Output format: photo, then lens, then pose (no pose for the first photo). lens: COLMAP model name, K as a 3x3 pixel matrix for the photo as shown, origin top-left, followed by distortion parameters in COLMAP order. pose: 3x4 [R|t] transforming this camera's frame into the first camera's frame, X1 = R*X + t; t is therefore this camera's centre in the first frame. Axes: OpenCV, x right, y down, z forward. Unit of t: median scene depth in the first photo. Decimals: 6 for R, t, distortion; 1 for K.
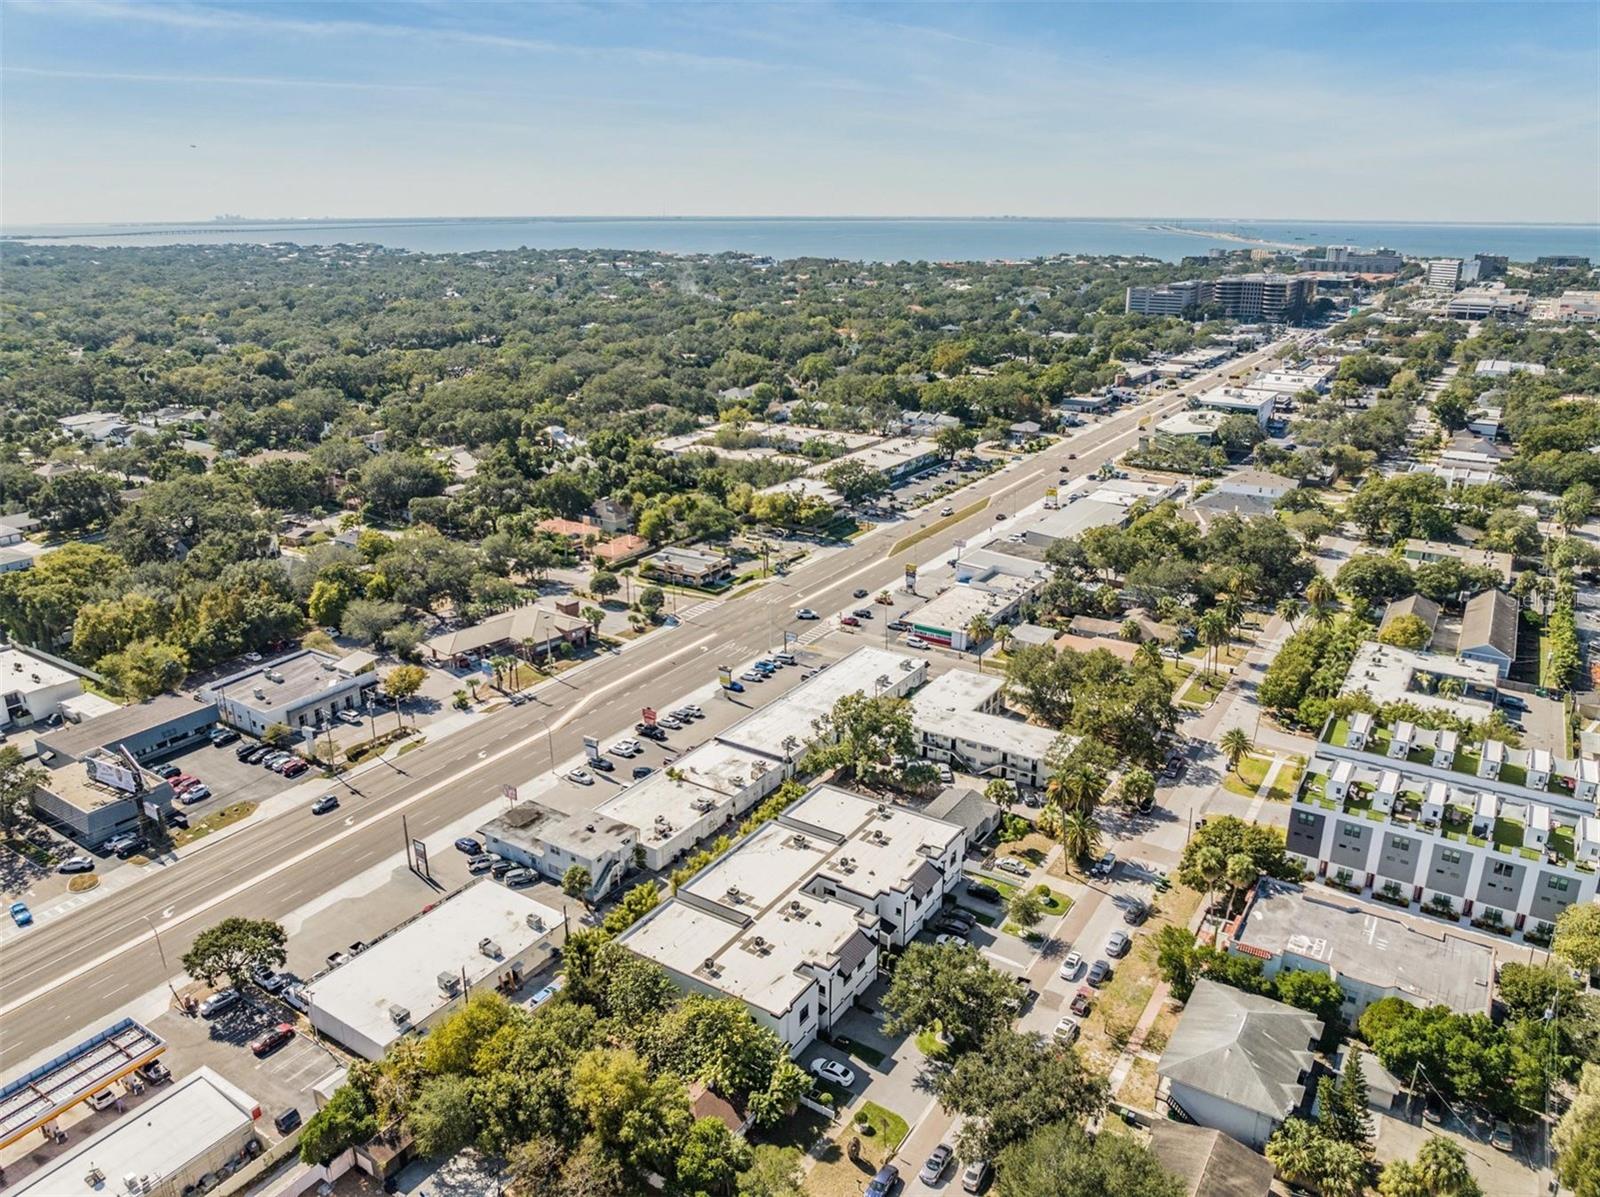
lens RADIAL K [[1118.1, 0, 800.0], [0, 1118.1, 598.5], [0, 0, 1]] dist [-0.025737, -0.023074]
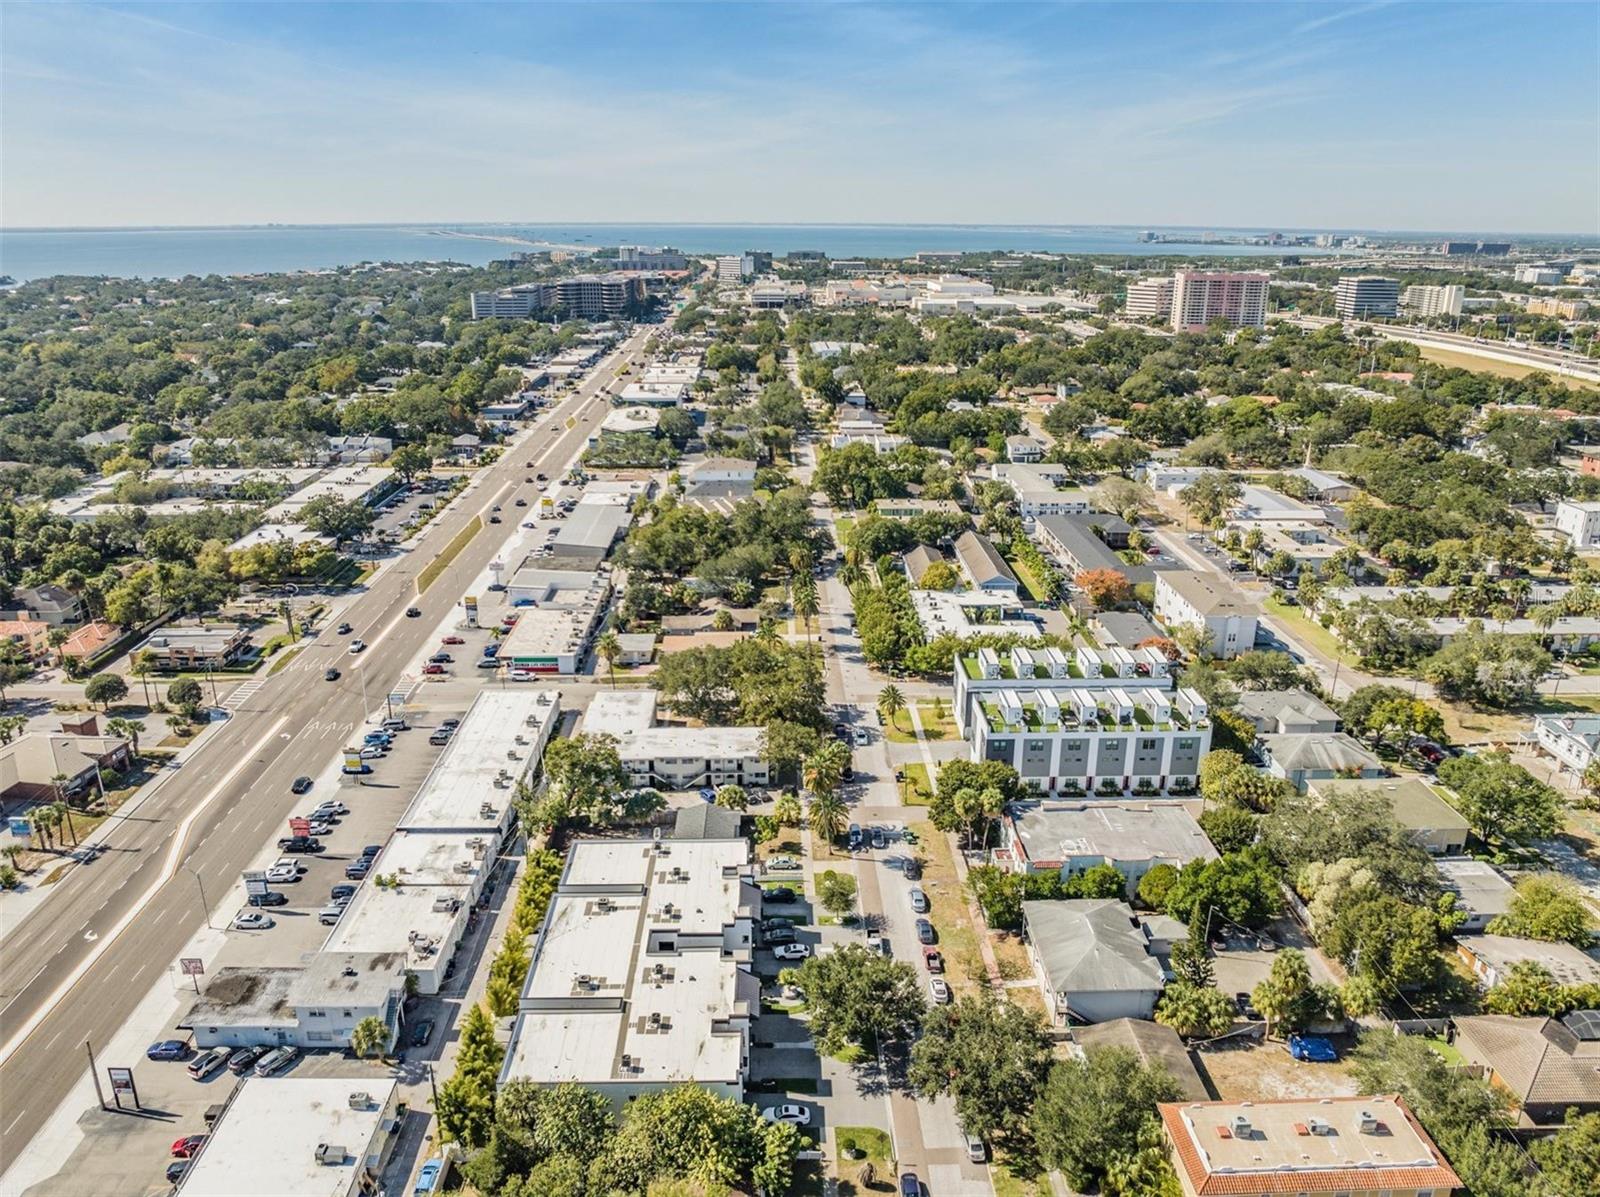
lens RADIAL K [[1118.1, 0, 800.0], [0, 1118.1, 598.5], [0, 0, 1]] dist [-0.025737, -0.023074]
pose [[0.827287, -0.176999, 0.533168, -0.193099], [0.179128, 0.982641, 0.048272, -0.028228], [-0.532457, 0.055571, 0.844631, 0.078105]]
